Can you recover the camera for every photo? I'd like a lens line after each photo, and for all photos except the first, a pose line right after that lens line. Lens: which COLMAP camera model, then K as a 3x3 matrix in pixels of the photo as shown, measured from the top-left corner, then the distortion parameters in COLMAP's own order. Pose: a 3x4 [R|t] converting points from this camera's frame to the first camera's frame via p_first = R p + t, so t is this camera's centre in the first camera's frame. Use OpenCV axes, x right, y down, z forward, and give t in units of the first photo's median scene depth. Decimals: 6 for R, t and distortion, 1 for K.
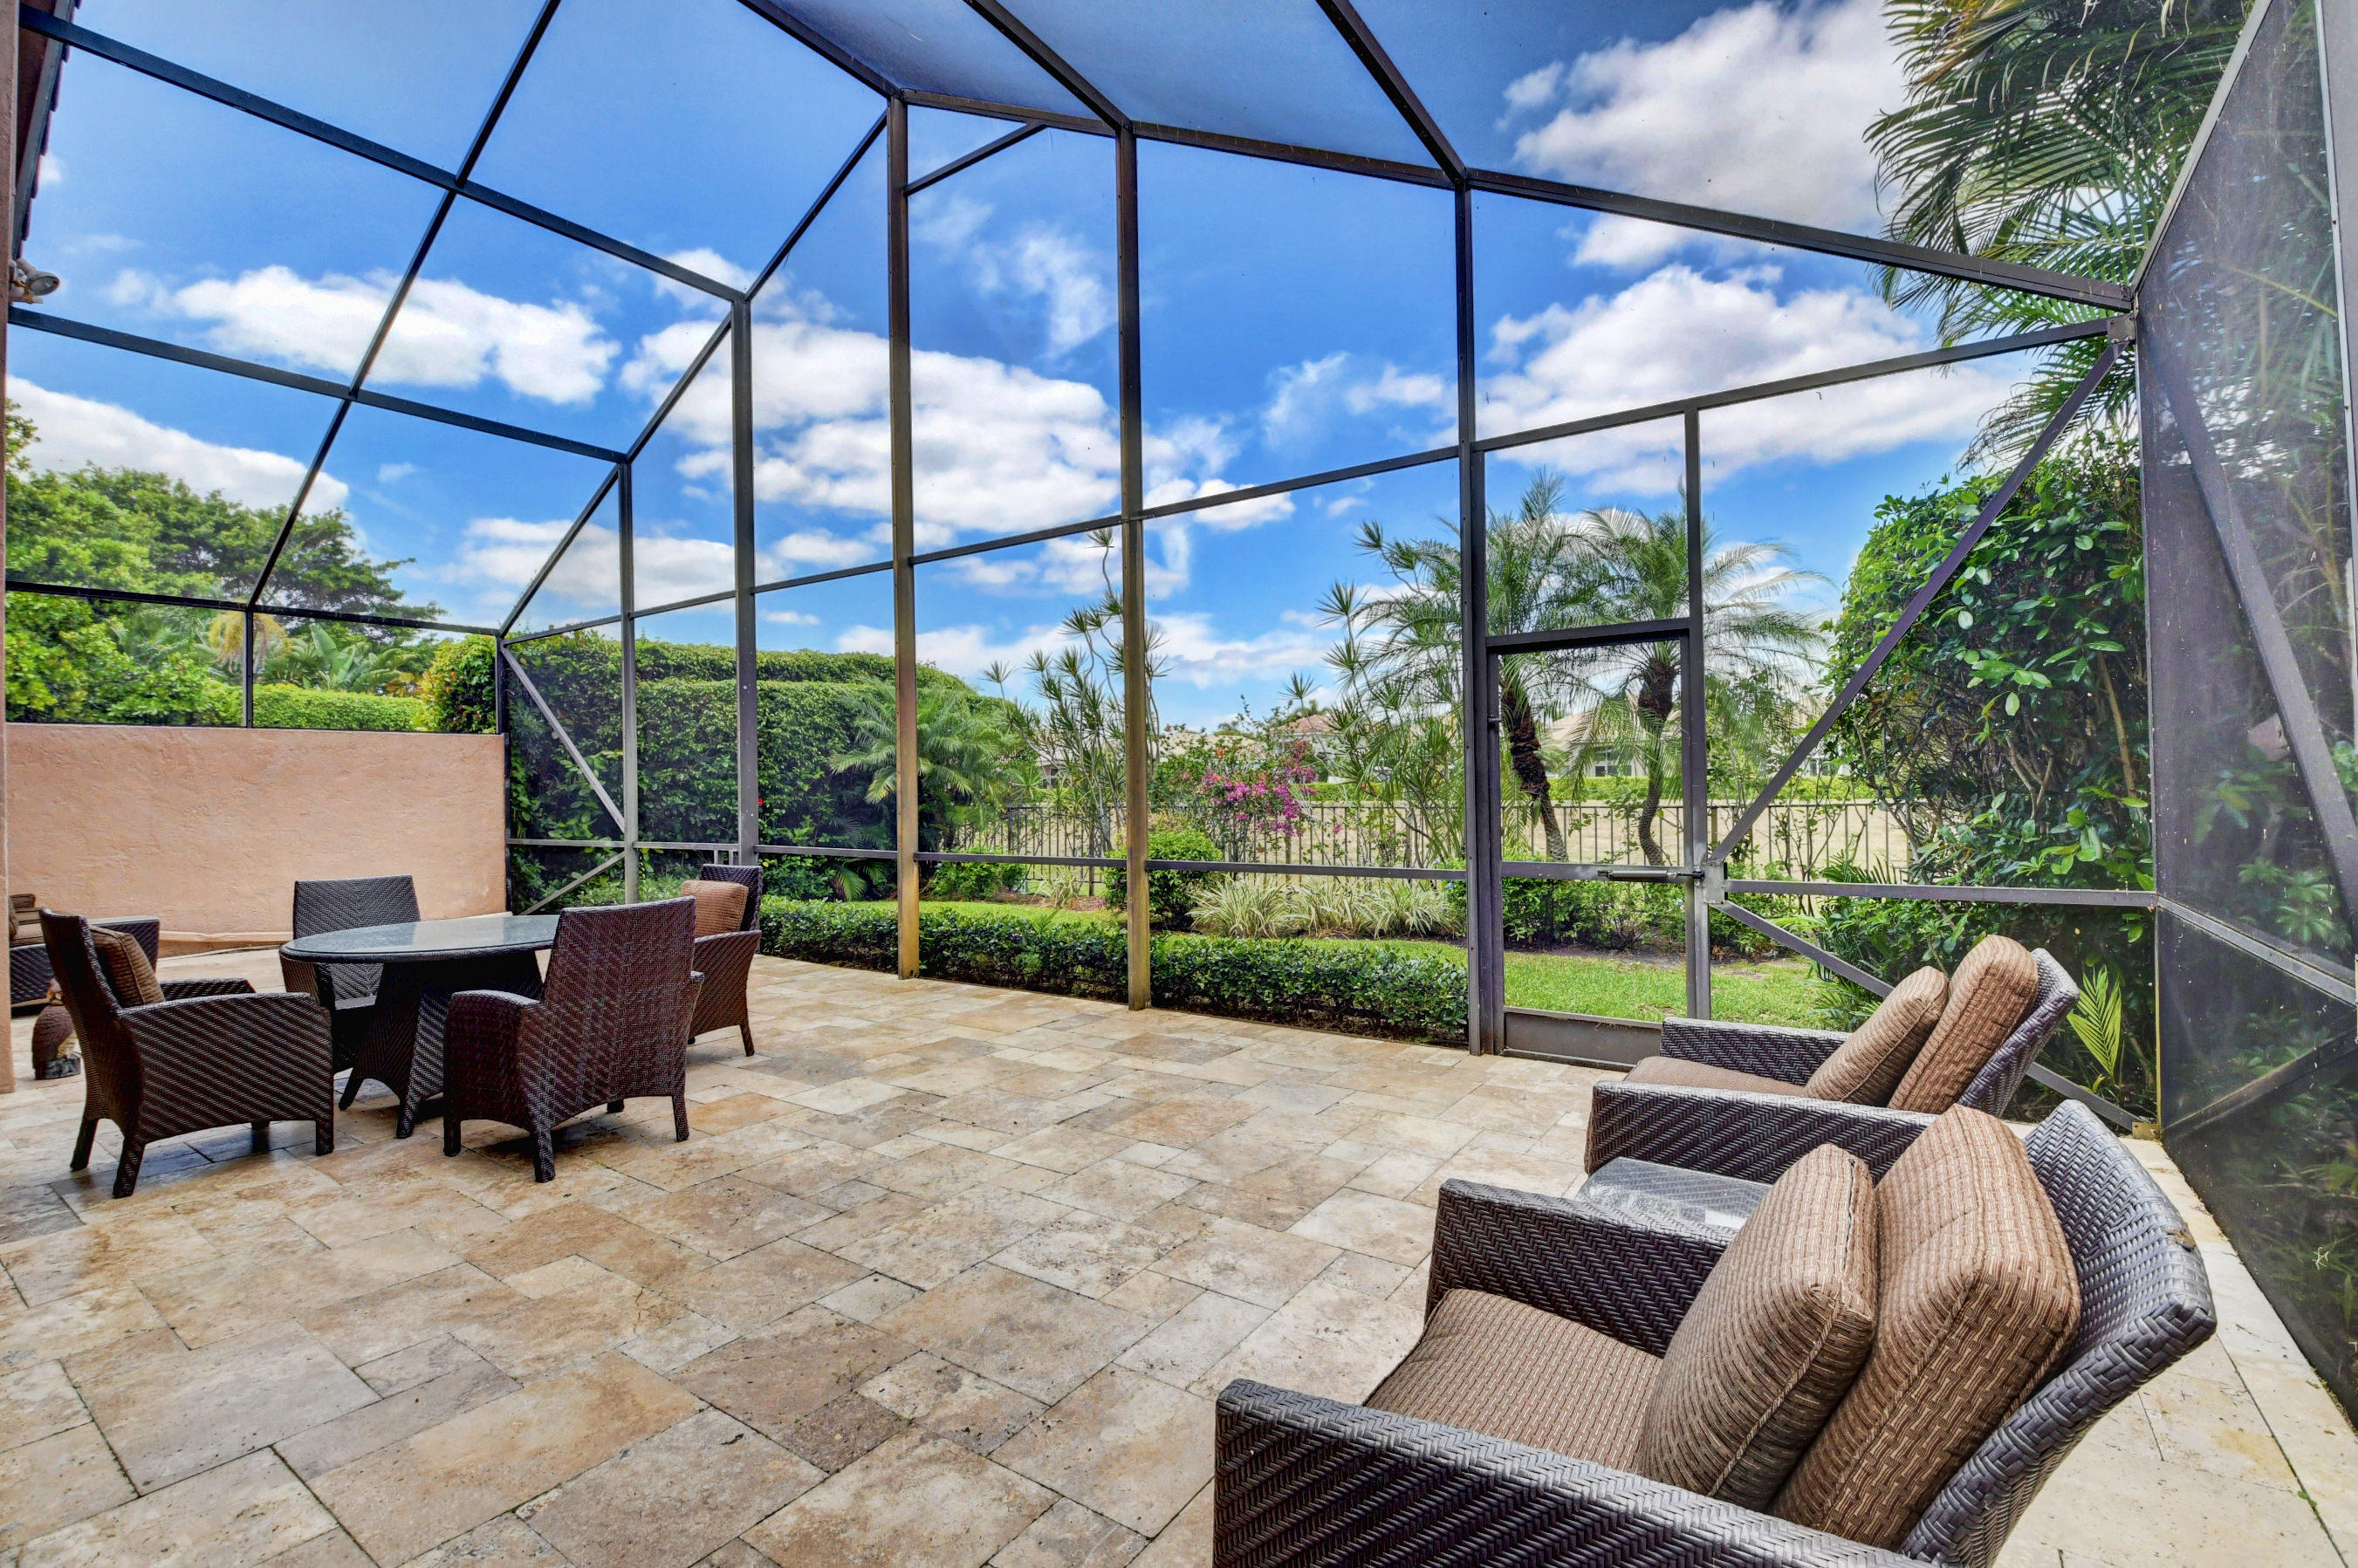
lens RADIAL K [[1036.3, 0, 1175.2], [0, 1036.3, 778.2], [0, 0, 1]] dist [0.022857, -0.033304]
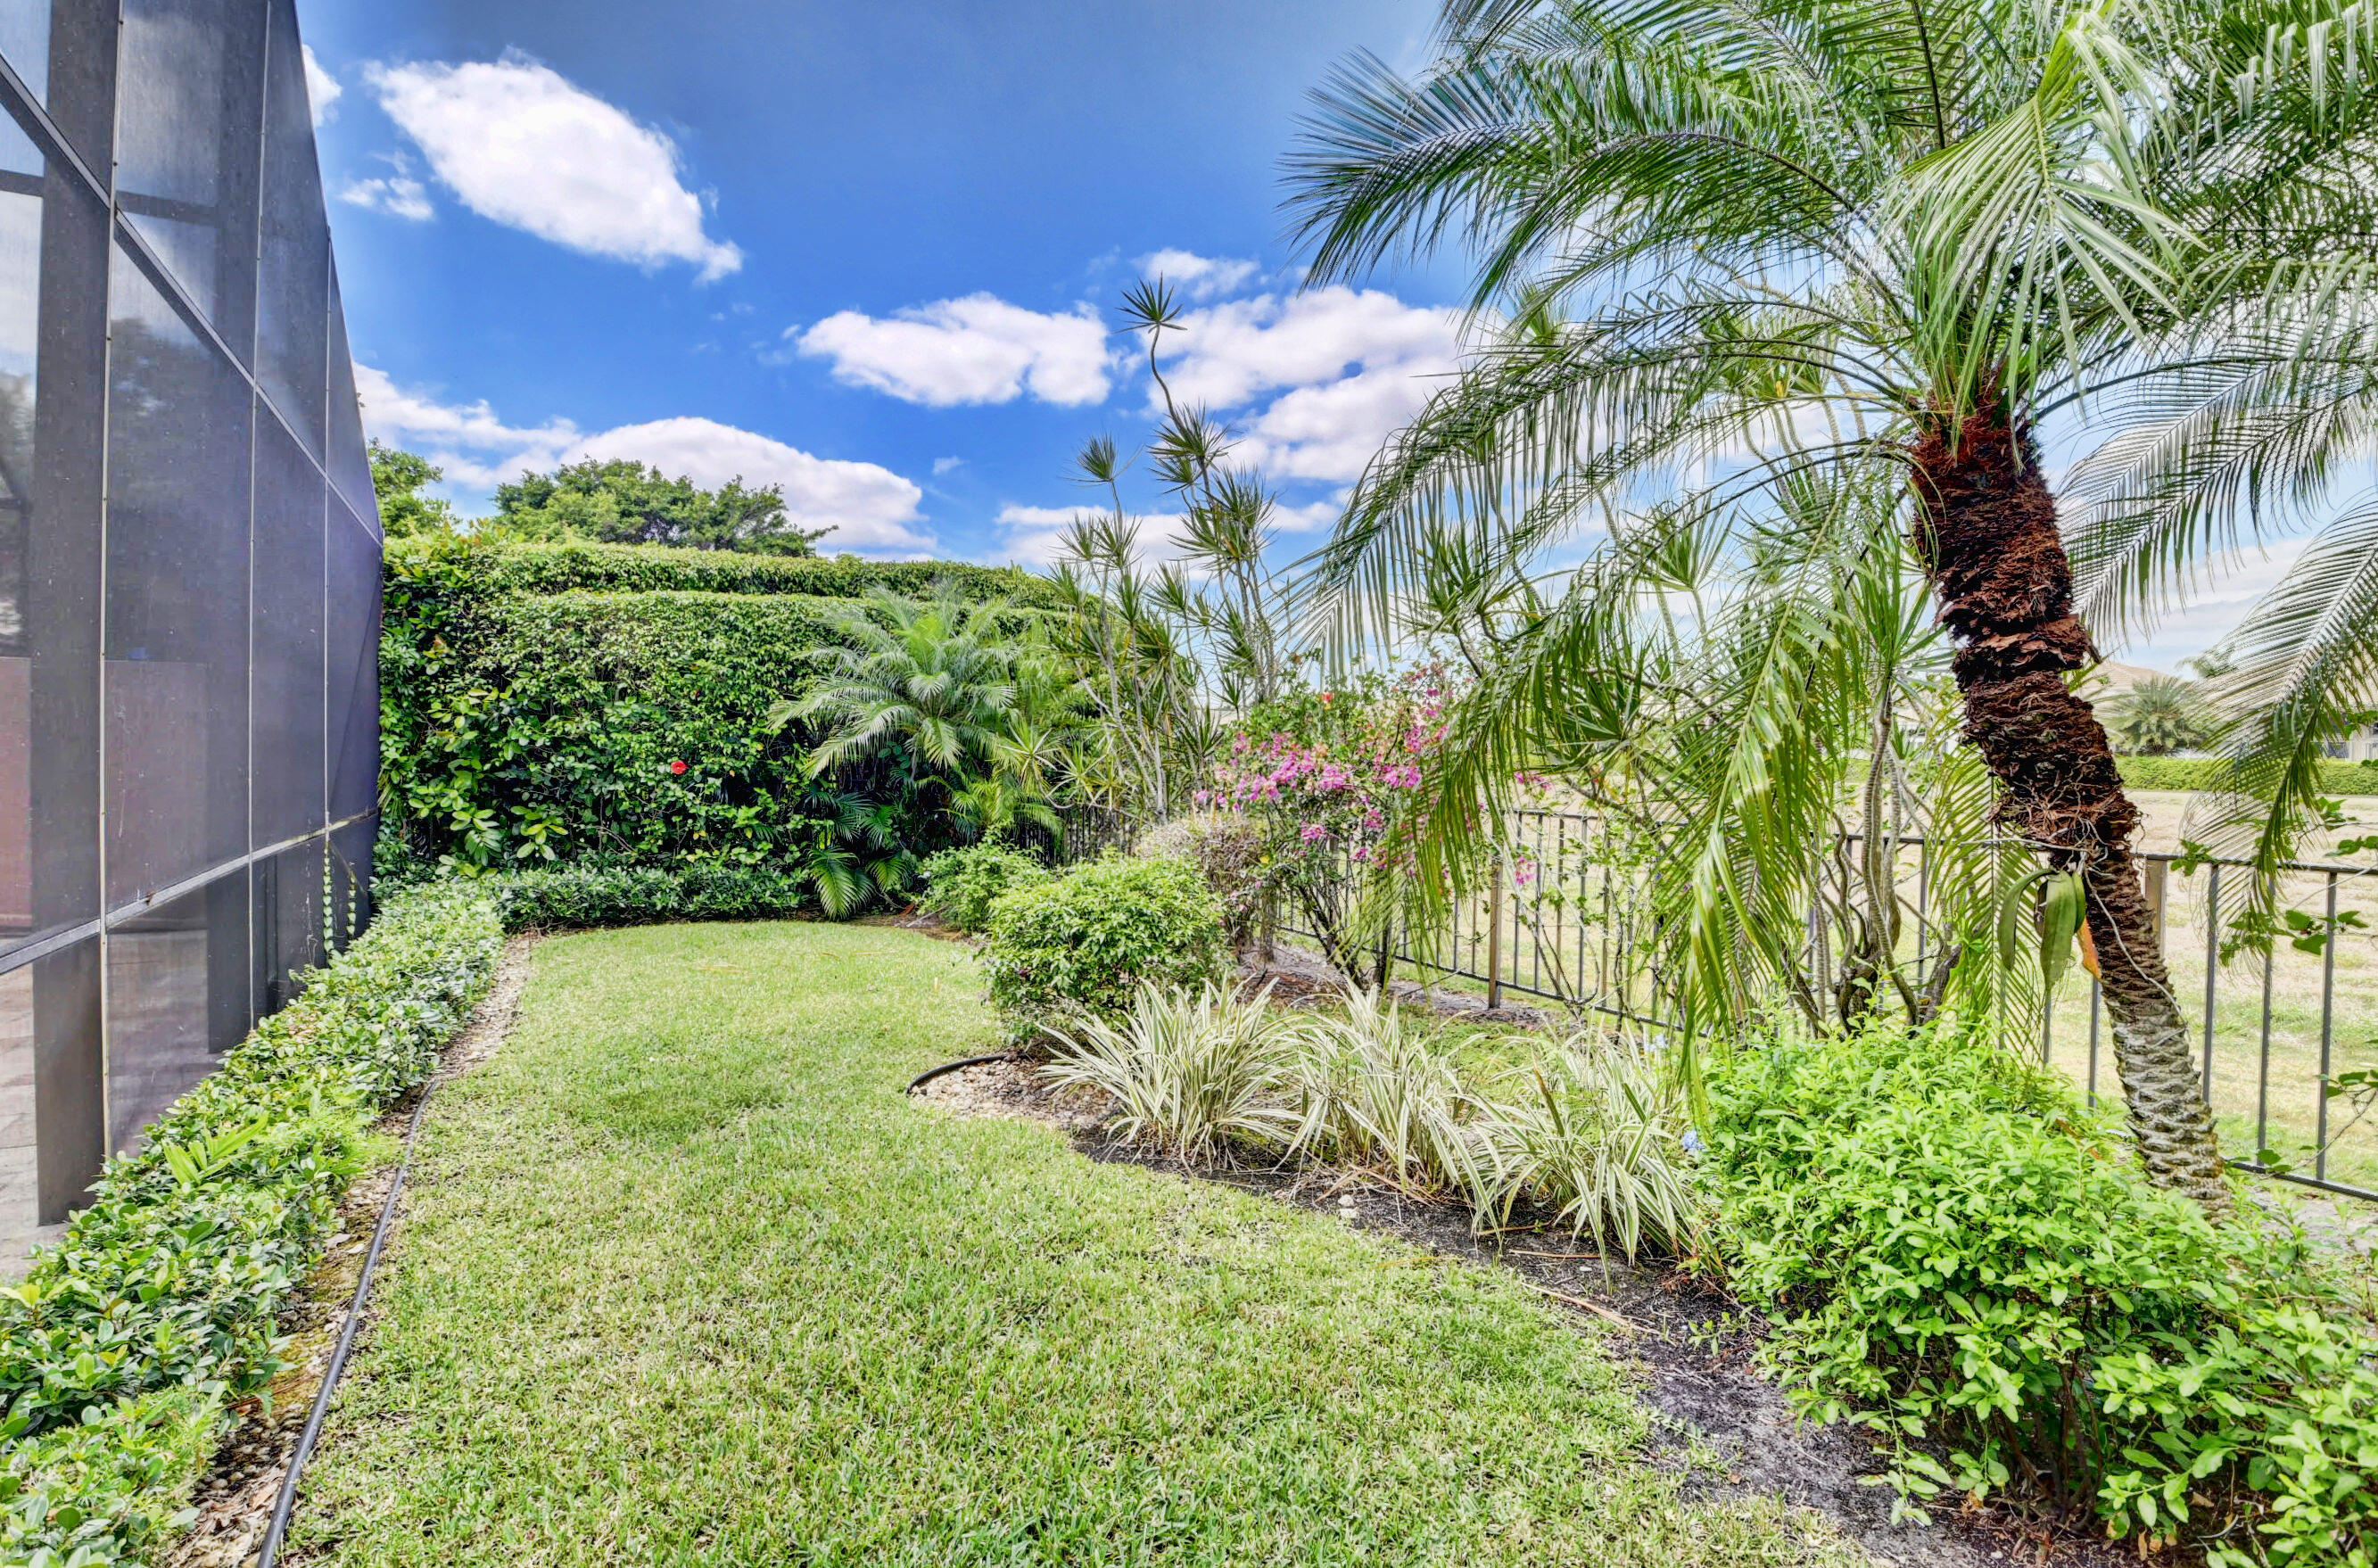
lens RADIAL K [[997.1, 0, 1245.4], [0, 997.1, 778.0], [0, 0, 1]] dist [-0.020037, -0.000117]
pose [[0.911821, 0.037459, -0.408876, 0.602071], [-0.023409, 0.998953, 0.039314, -0.013076], [0.409920, -0.026276, 0.911743, 1.610193]]
